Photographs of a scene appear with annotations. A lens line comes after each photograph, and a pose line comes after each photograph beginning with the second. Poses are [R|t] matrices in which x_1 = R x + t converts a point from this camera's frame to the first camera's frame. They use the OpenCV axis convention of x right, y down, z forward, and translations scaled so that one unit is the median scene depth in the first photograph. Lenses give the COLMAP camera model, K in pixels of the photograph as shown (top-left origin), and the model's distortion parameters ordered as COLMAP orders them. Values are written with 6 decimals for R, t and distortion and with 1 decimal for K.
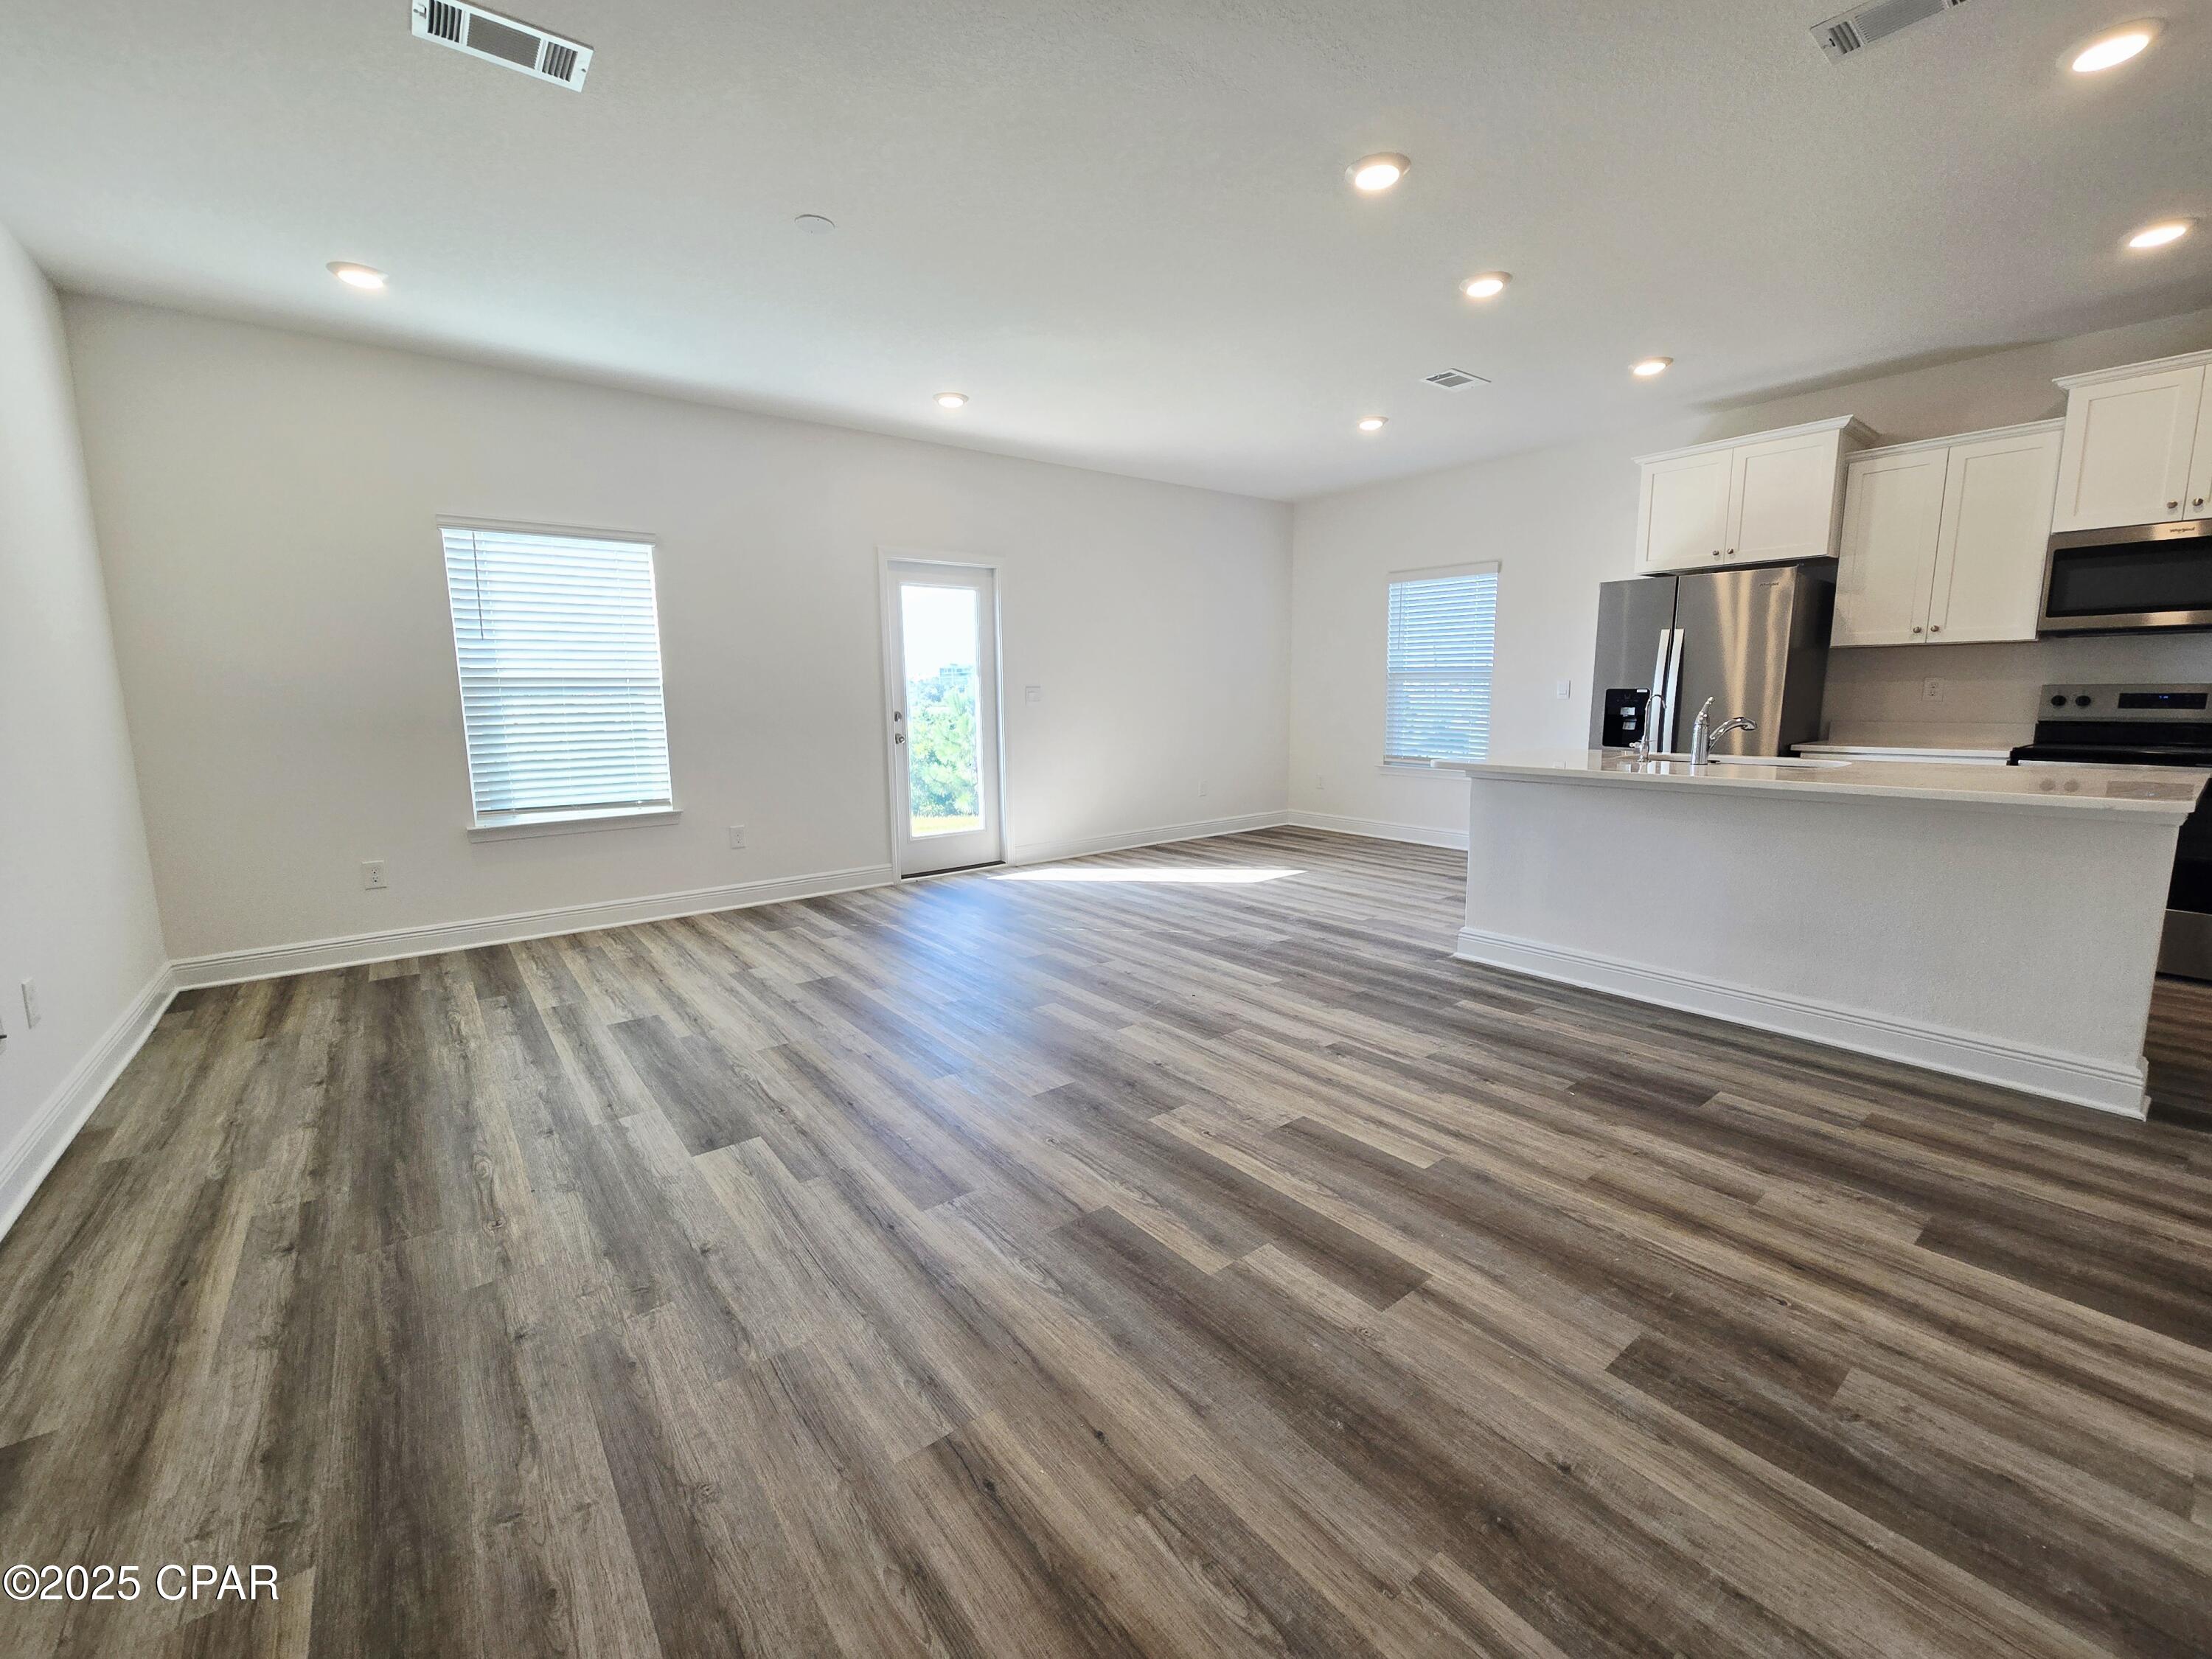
lens RADIAL K [[907.1, 0, 1106.8], [0, 907.1, 823.9], [0, 0, 1]] dist [-0.001664, 0.000704]
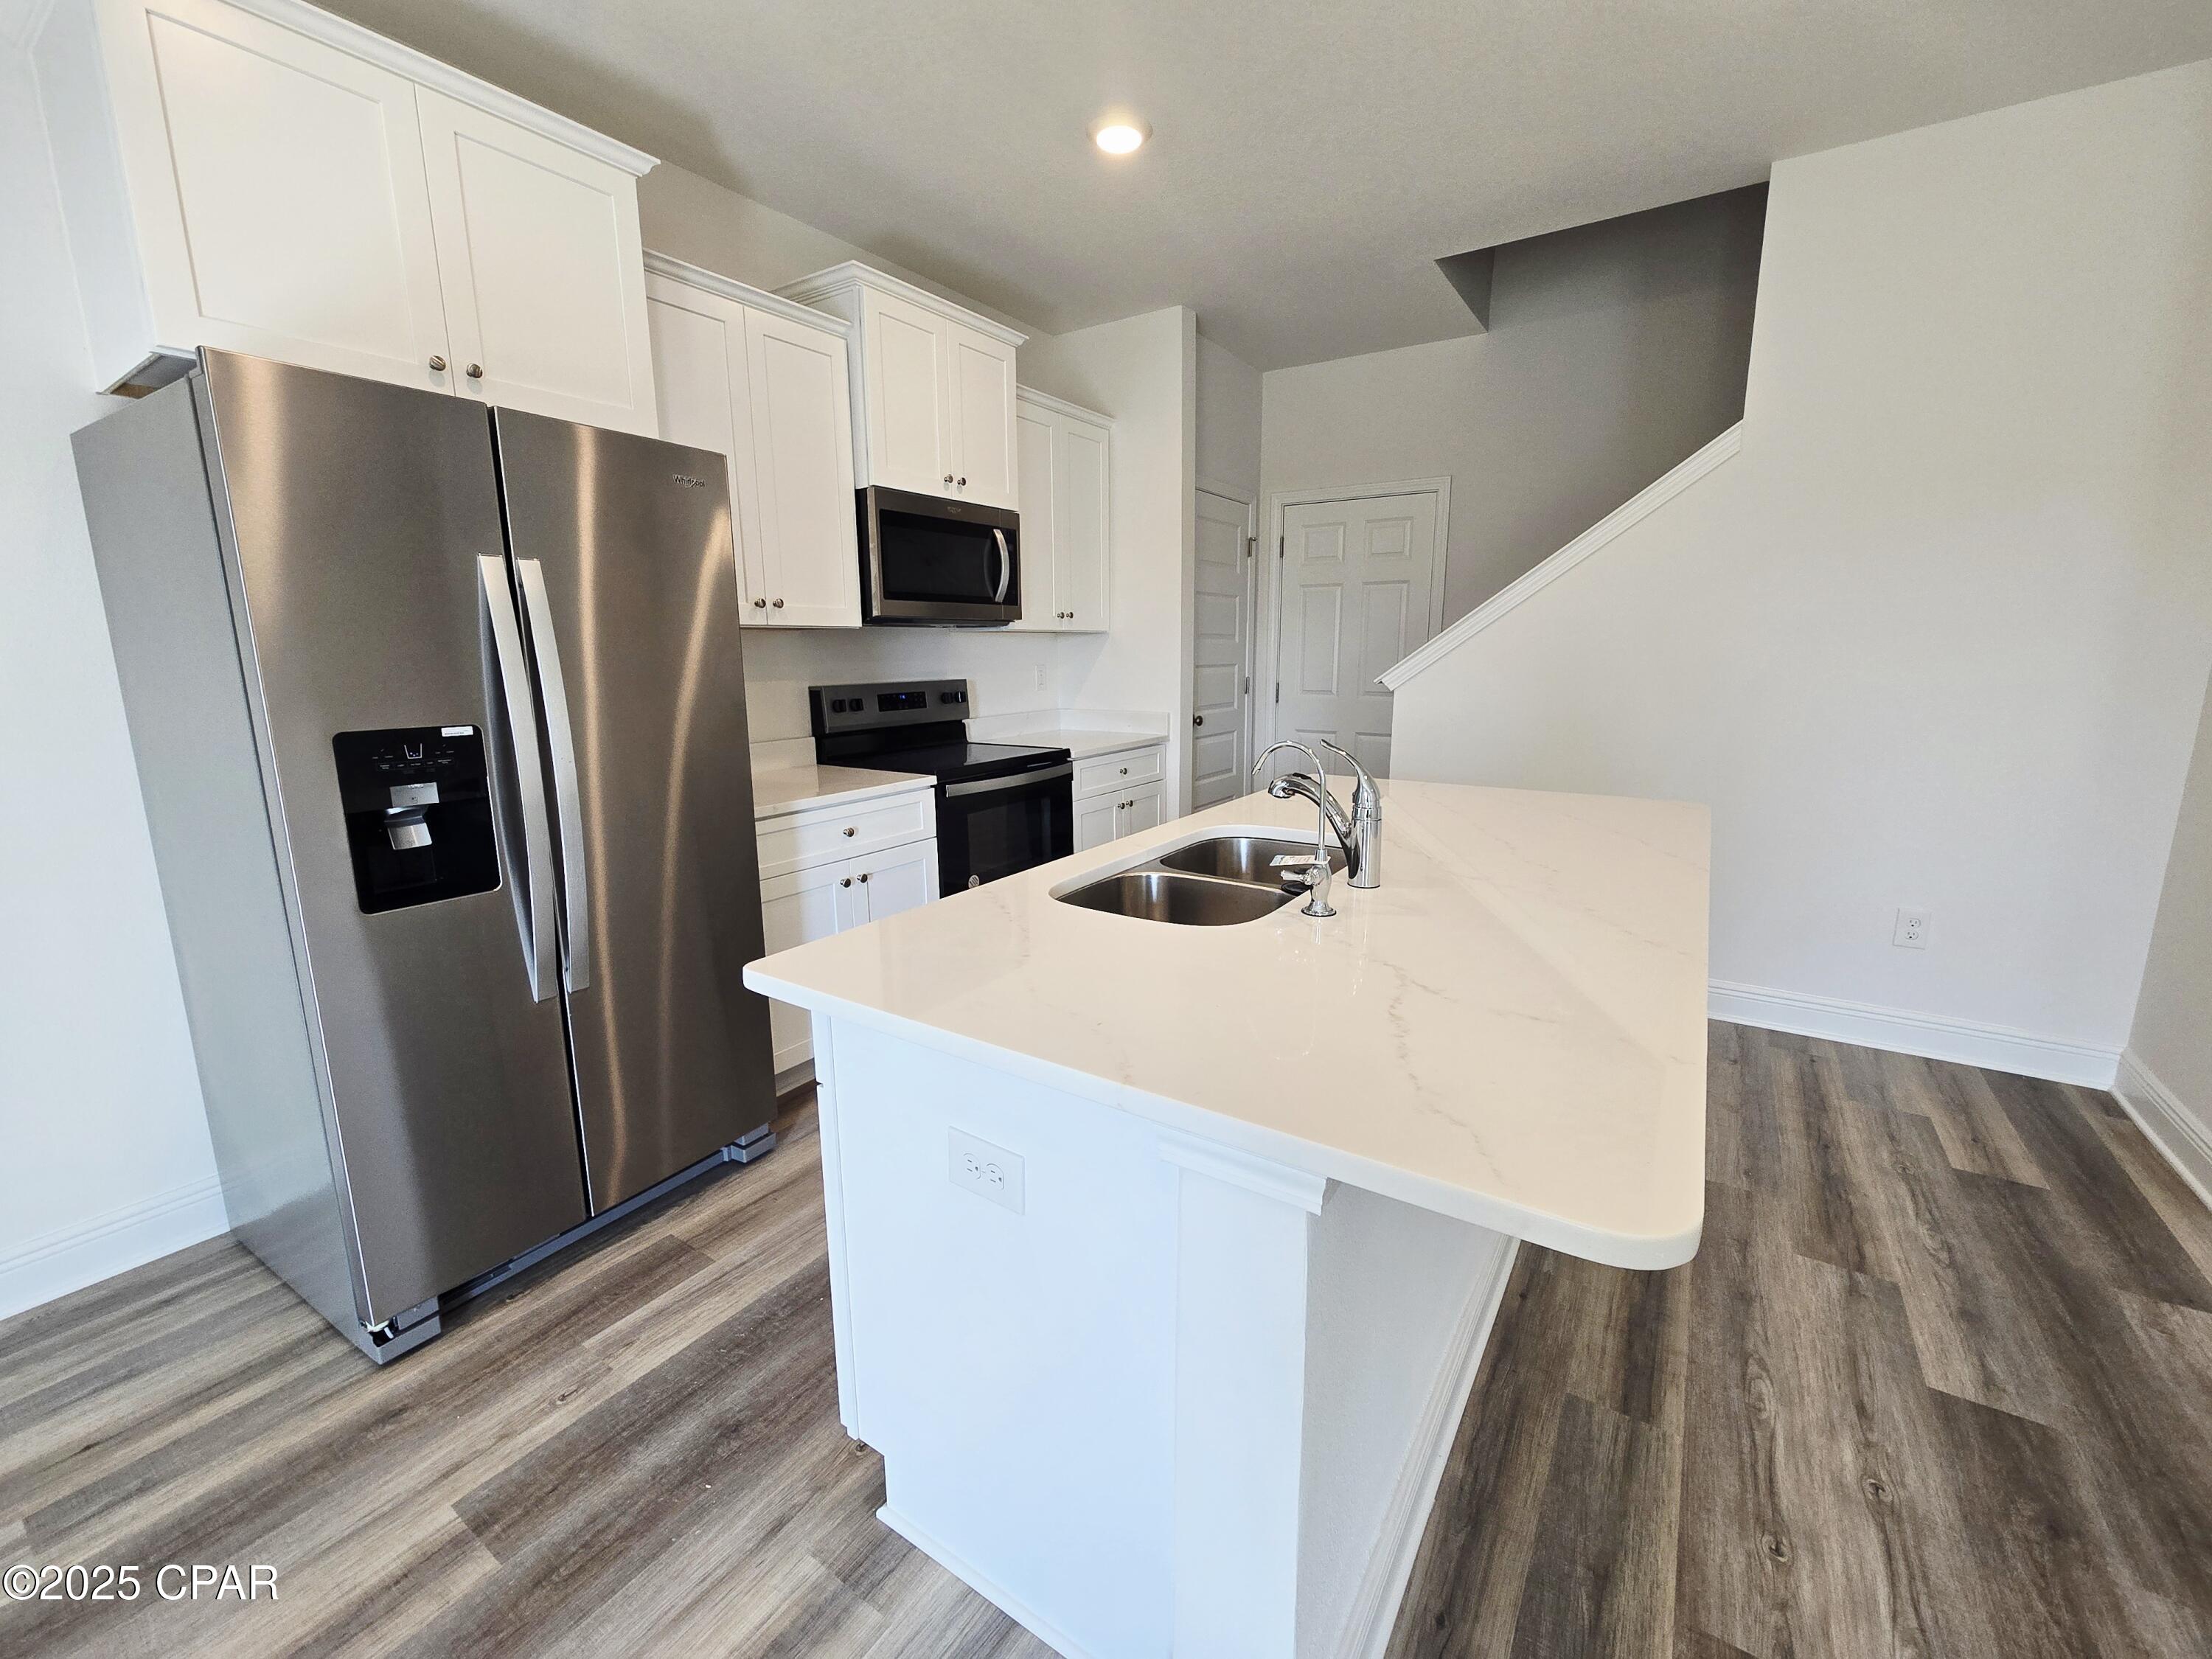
lens RADIAL K [[907.1, 0, 1109.3], [0, 907.1, 824.9], [0, 0, 1]] dist [-0.001664, 0.000704]
pose [[-0.315234, -0.169346, 0.933782, 0.276575], [0.149570, 0.962787, 0.225099, -0.221033], [-0.937153, 0.210625, -0.278174, 1.262690]]
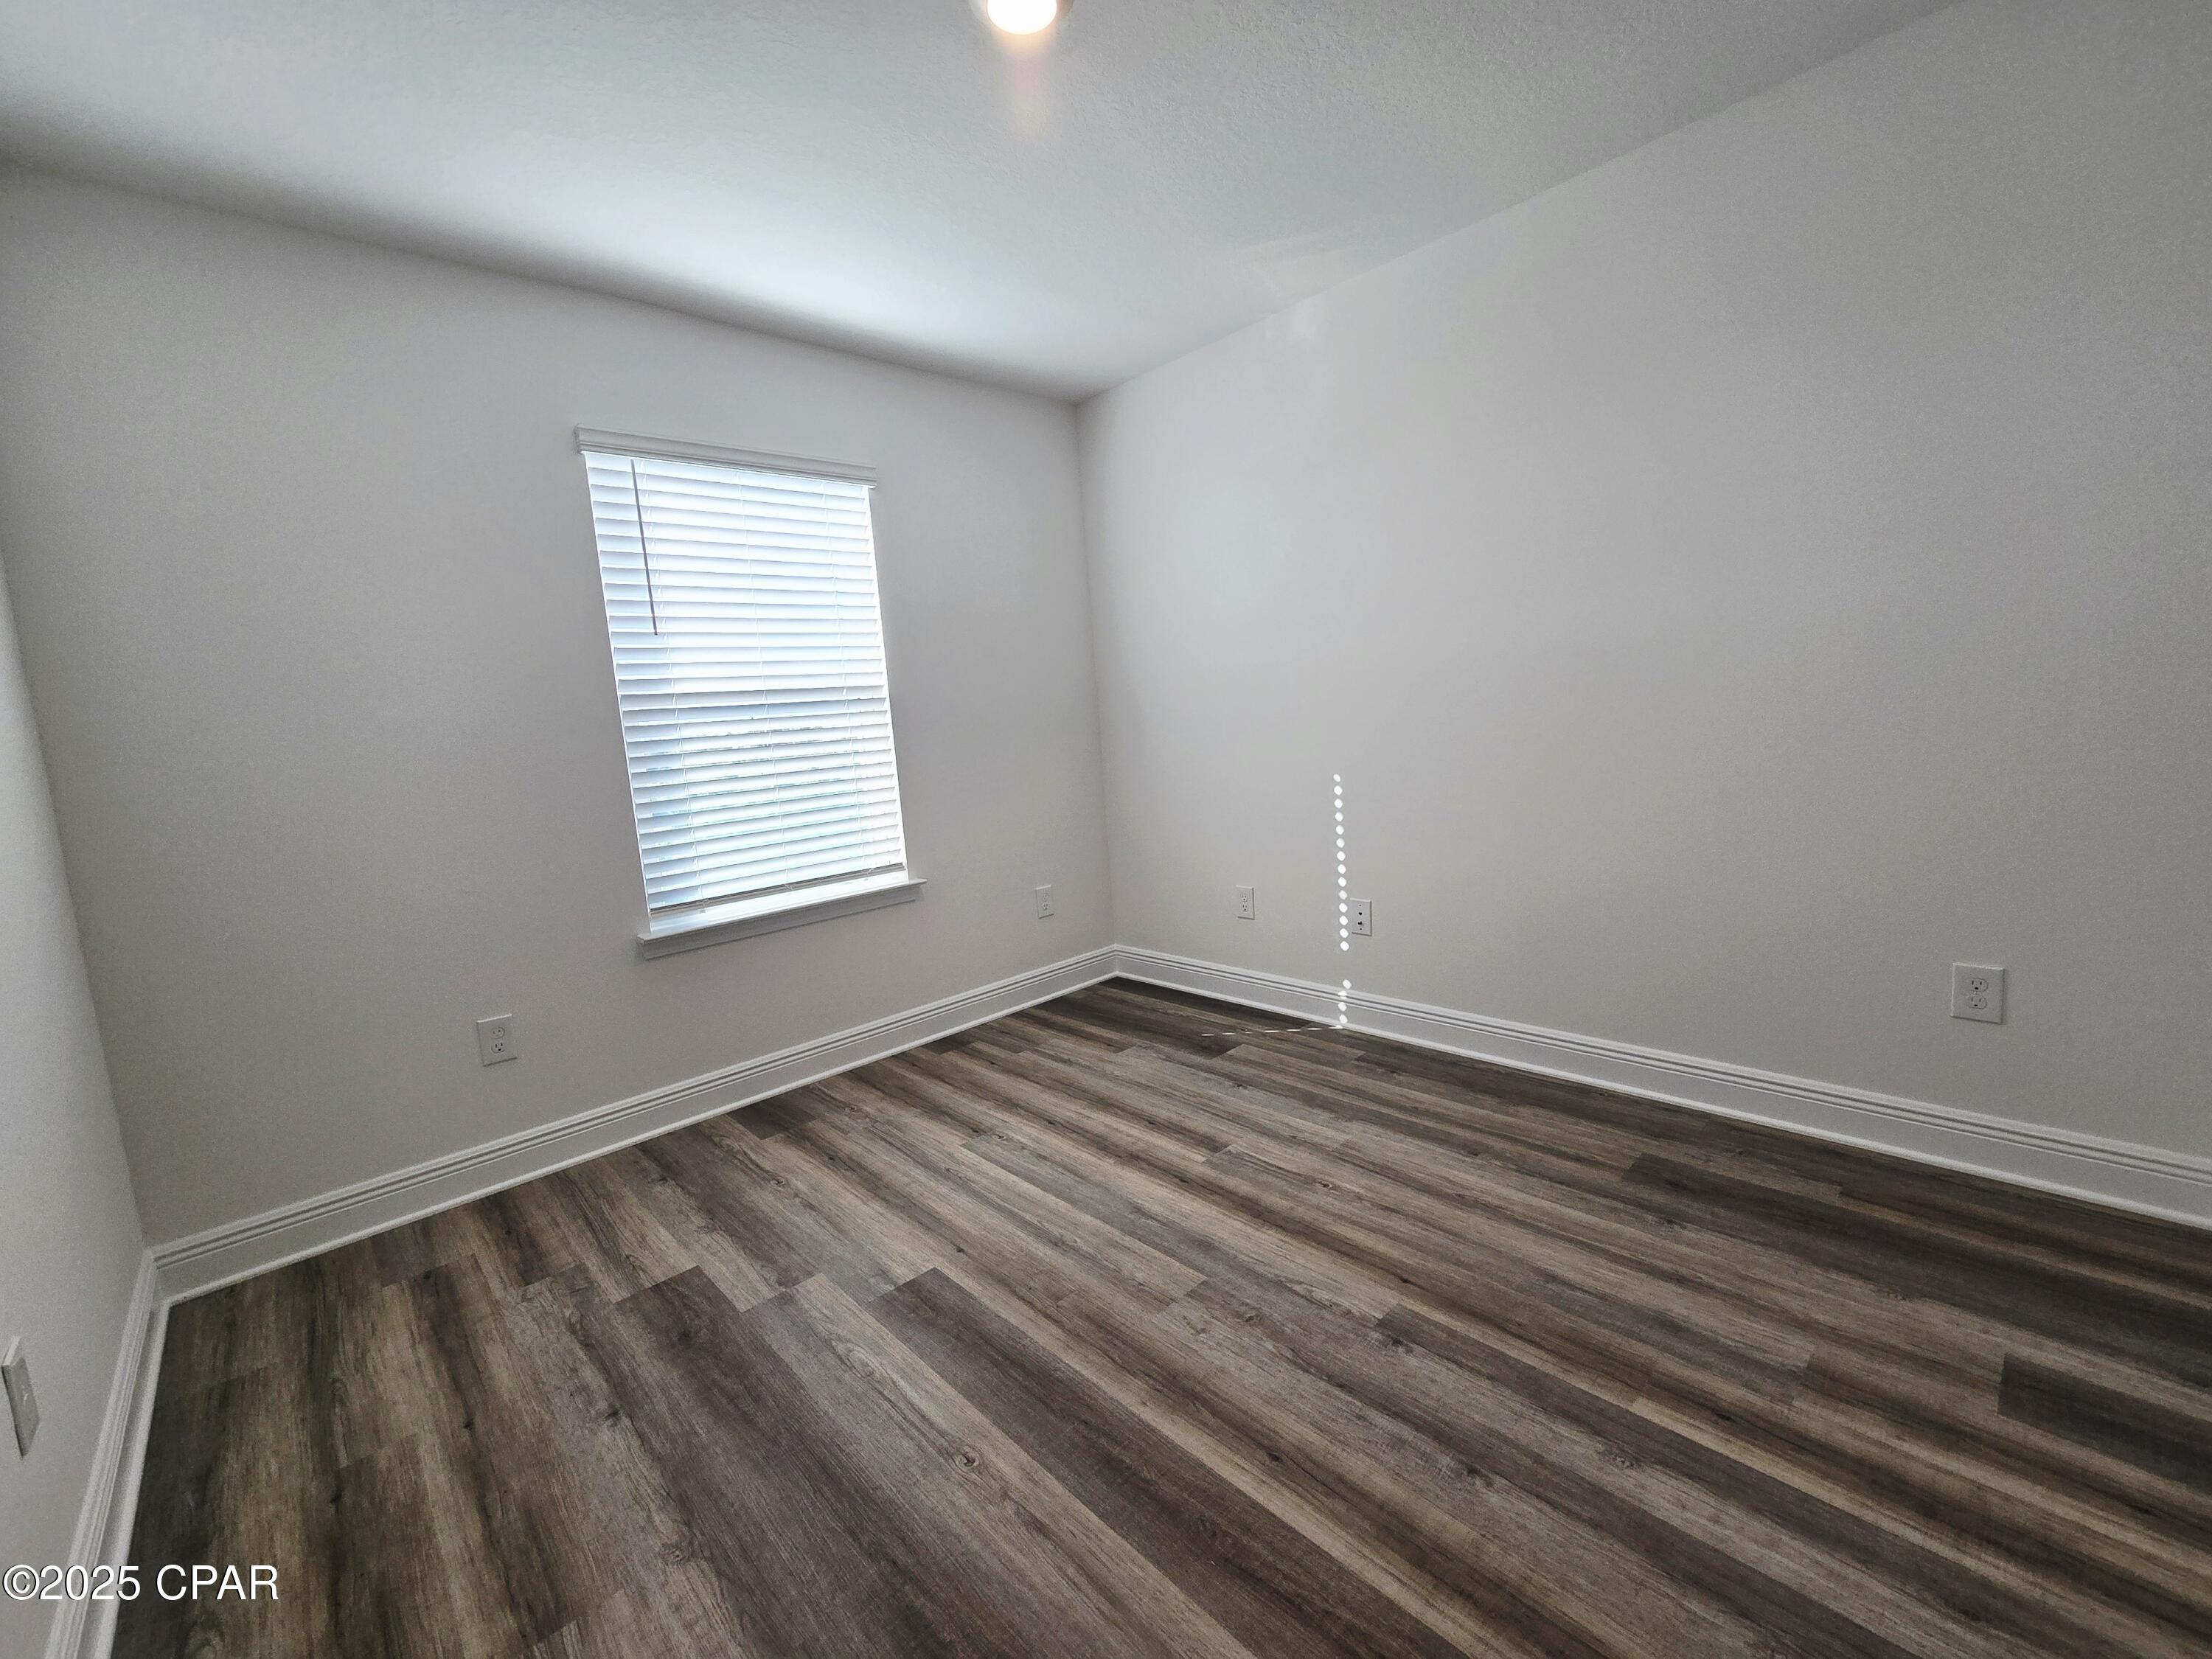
lens RADIAL K [[907.1, 0, 1092.0], [0, 907.1, 821.3], [0, 0, 1]] dist [-0.001664, 0.000704]
pose [[0.994555, -0.067745, 0.079184, -0.567441], [0.069197, 0.997479, -0.015732, -0.056160], [-0.077918, 0.021126, 0.996736, 0.456533]]
